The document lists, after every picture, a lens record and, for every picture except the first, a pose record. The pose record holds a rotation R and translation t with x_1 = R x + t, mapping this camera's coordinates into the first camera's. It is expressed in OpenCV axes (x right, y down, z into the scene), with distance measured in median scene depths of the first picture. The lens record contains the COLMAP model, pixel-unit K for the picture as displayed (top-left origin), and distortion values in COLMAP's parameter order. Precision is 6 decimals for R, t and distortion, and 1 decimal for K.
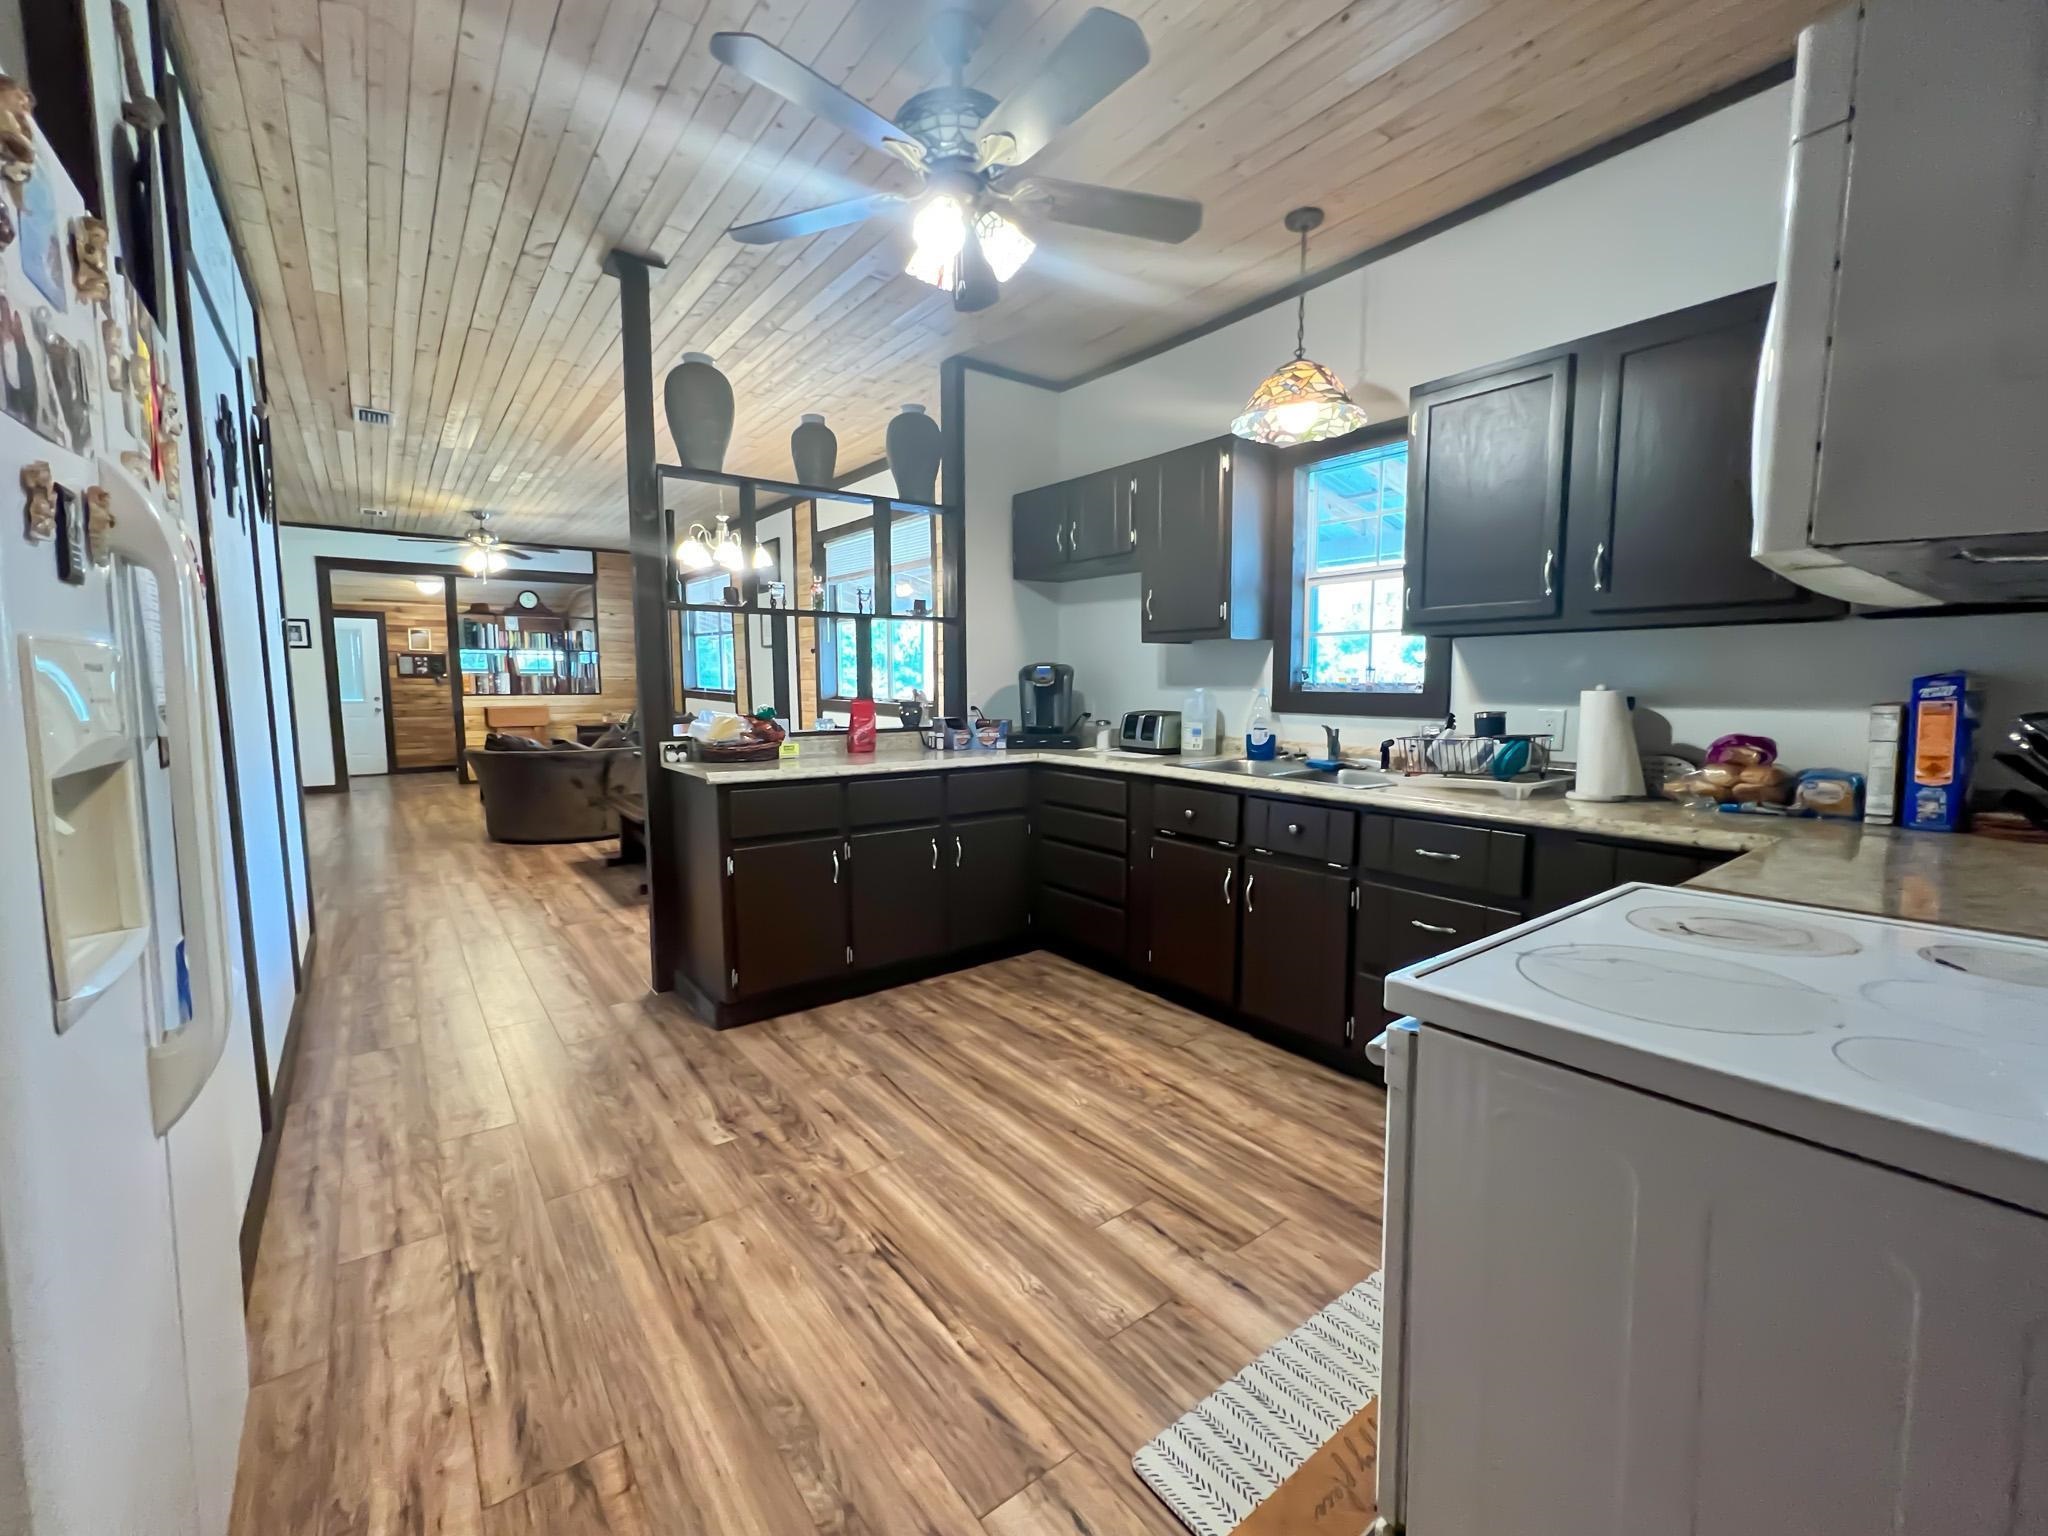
lens RADIAL K [[858.5, 0, 1055.4], [0, 858.5, 762.4], [0, 0, 1]] dist [-0.003294, 0.002704]
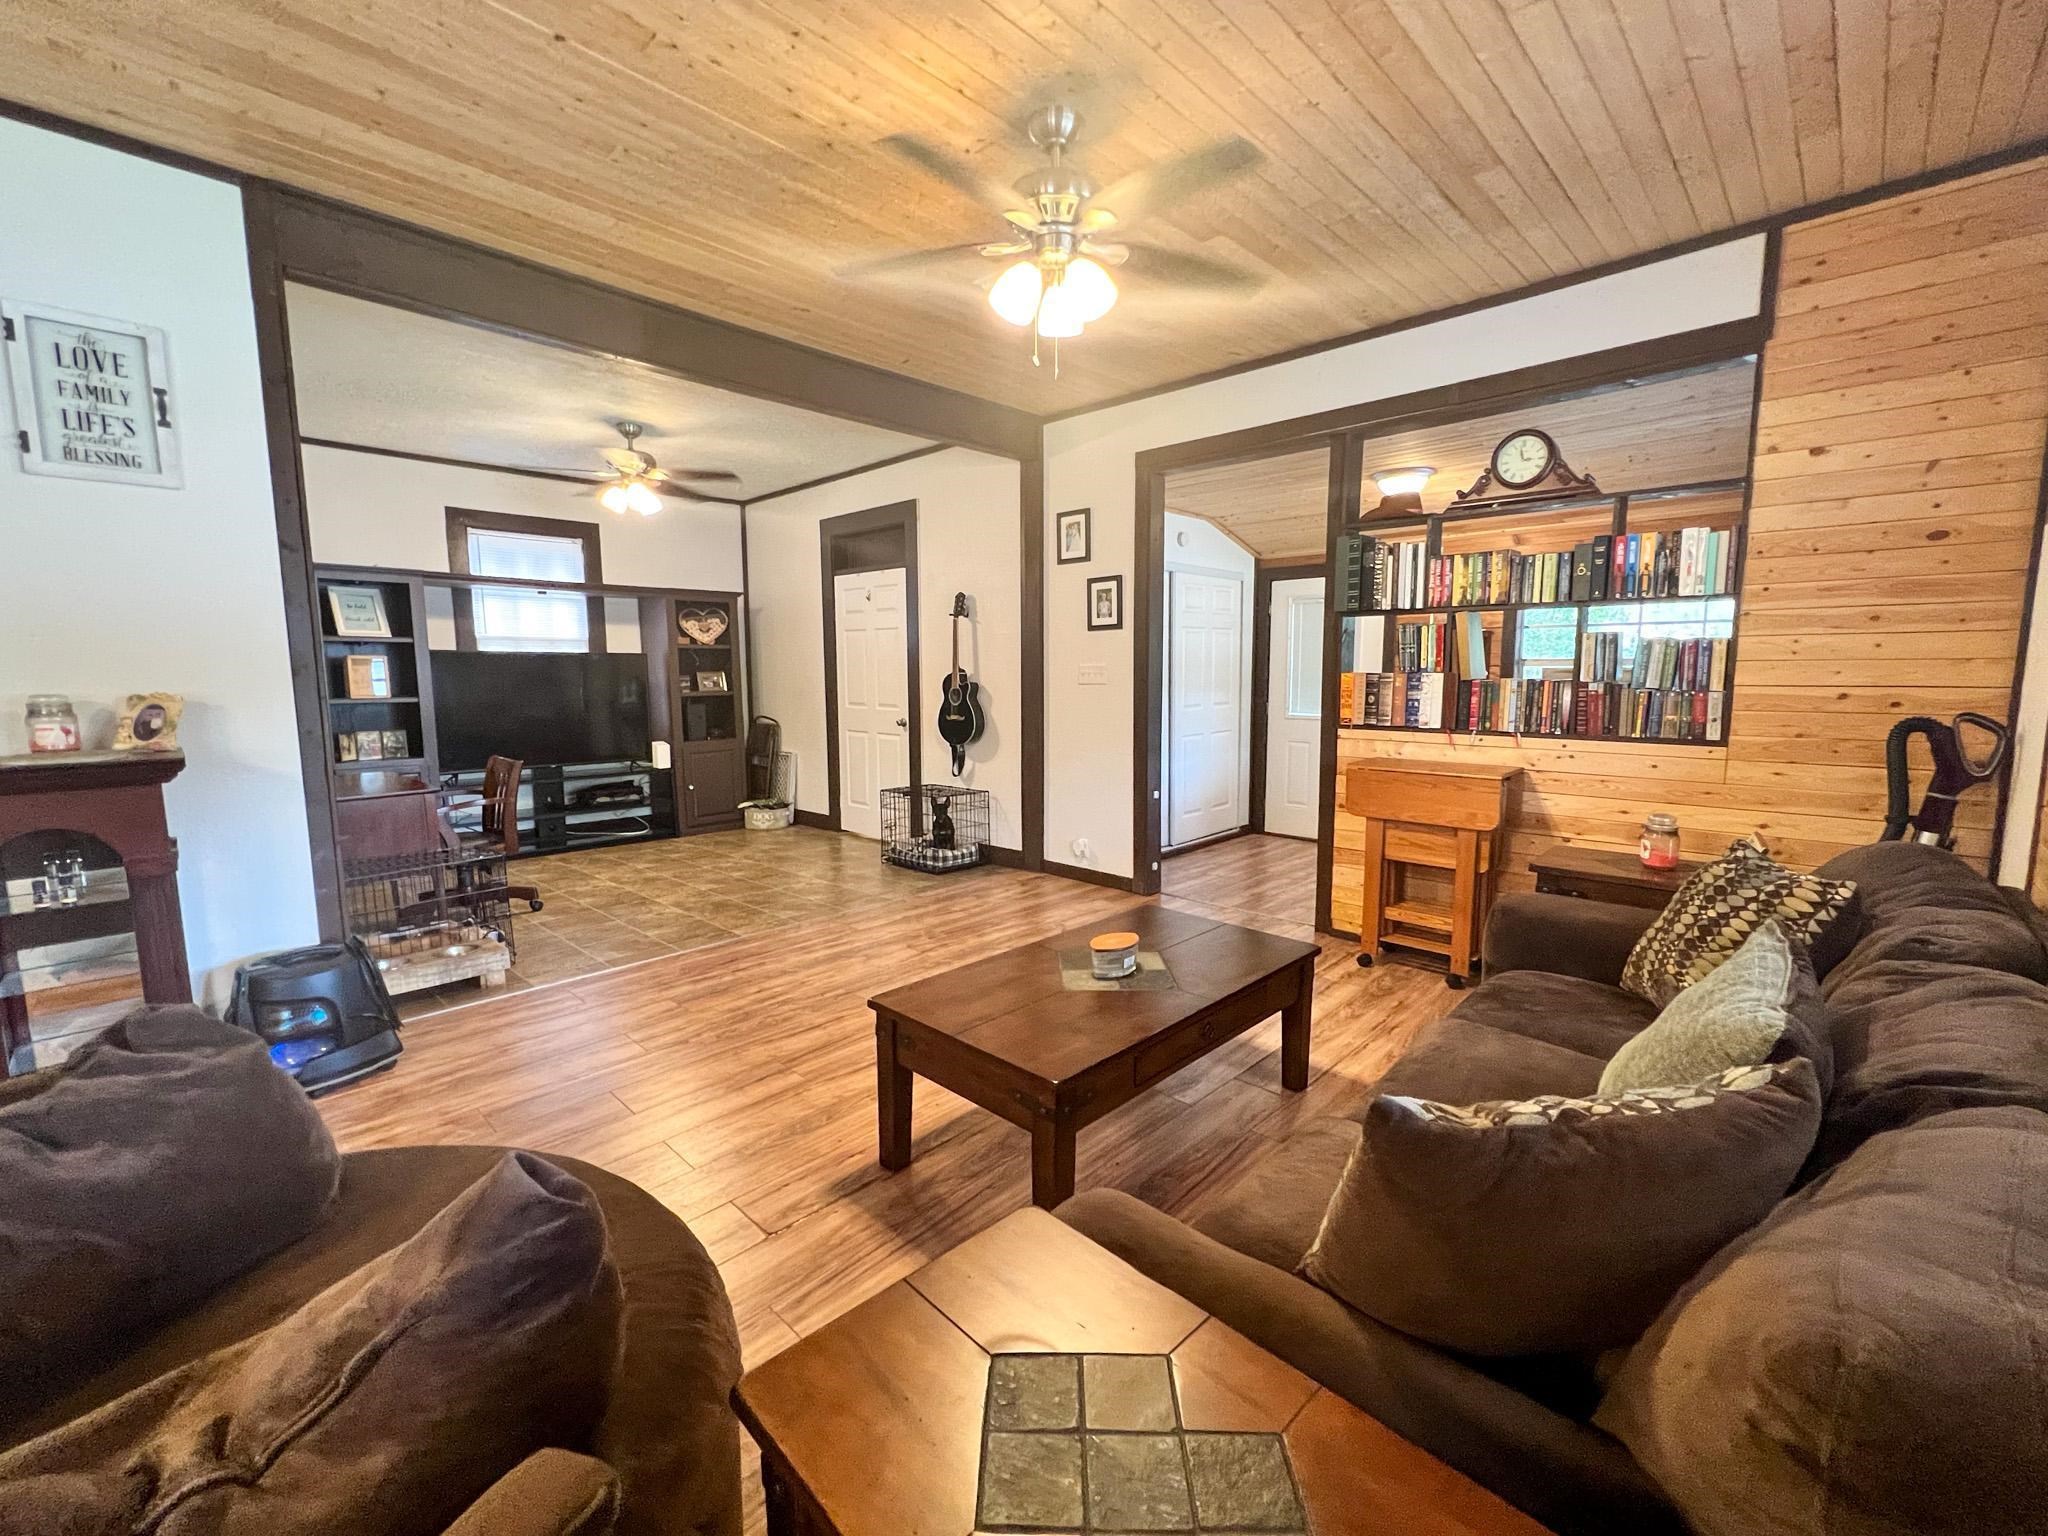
lens RADIAL K [[858.5, 0, 1027.5], [0, 858.5, 767.9], [0, 0, 1]] dist [-0.003294, 0.002704]
pose [[0.122235, 0.113748, -0.985961, -0.964983], [-0.088152, 0.990729, 0.103369, -0.285471], [0.988579, 0.074279, 0.131129, 2.587473]]
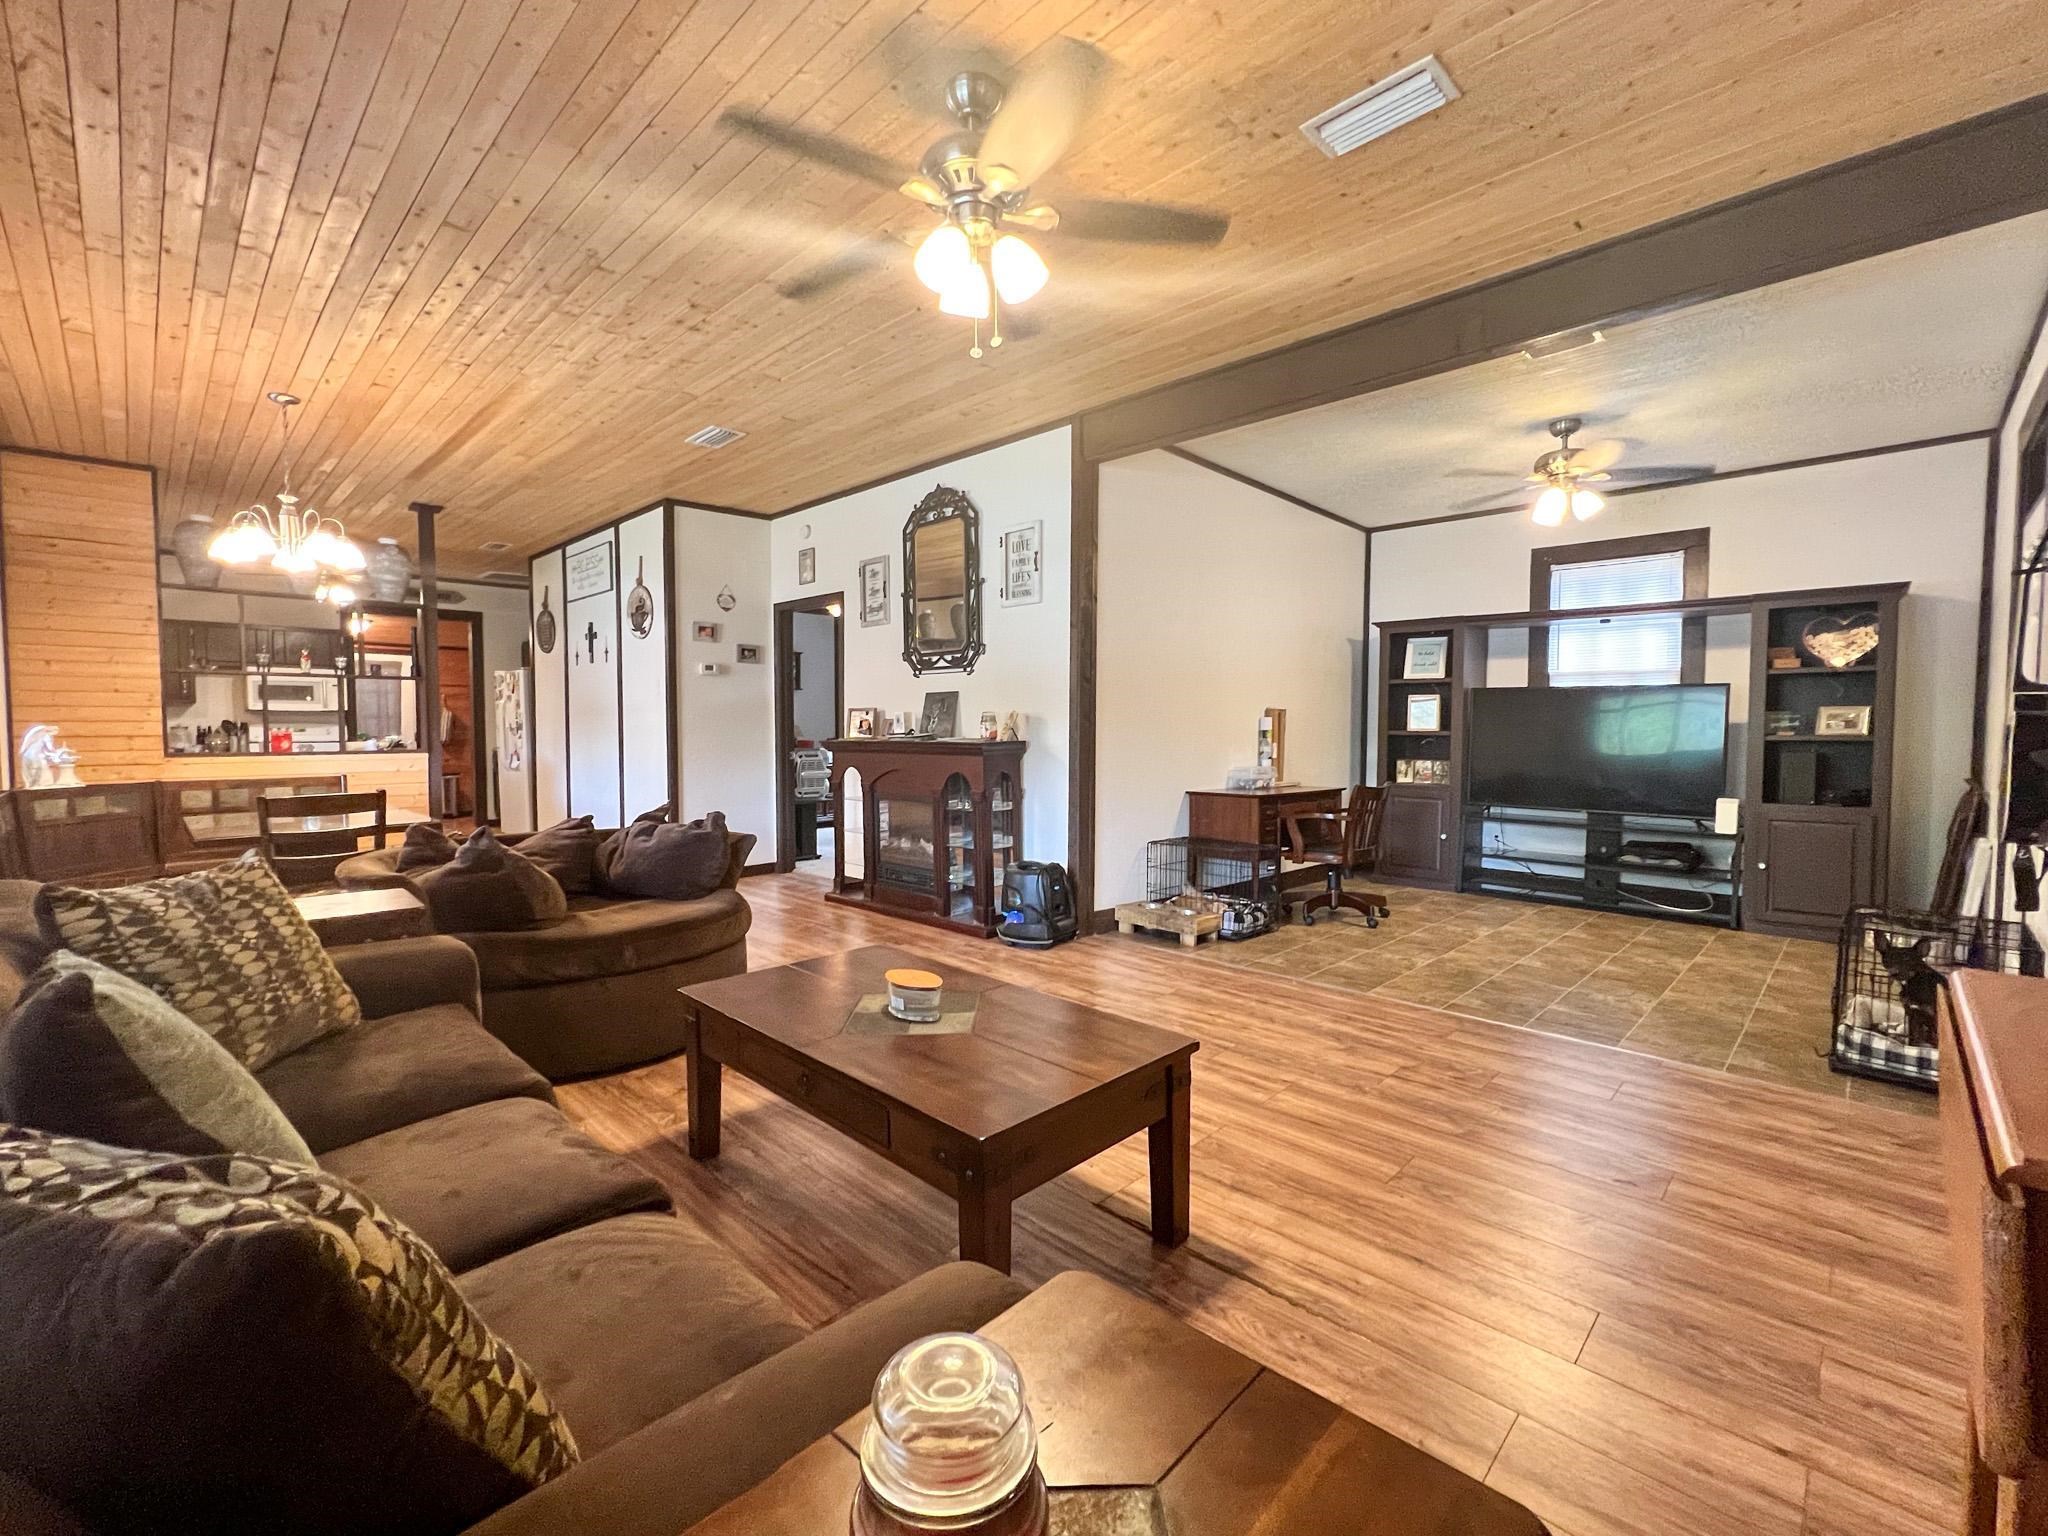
lens RADIAL K [[858.5, 0, 1014.3], [0, 858.5, 764.0], [0, 0, 1]] dist [-0.003294, 0.002704]
pose [[-0.993552, 0.002332, -0.113356, -1.799708], [-0.013483, 0.990264, 0.138546, -0.324660], [0.112576, 0.139181, -0.983847, 3.537061]]
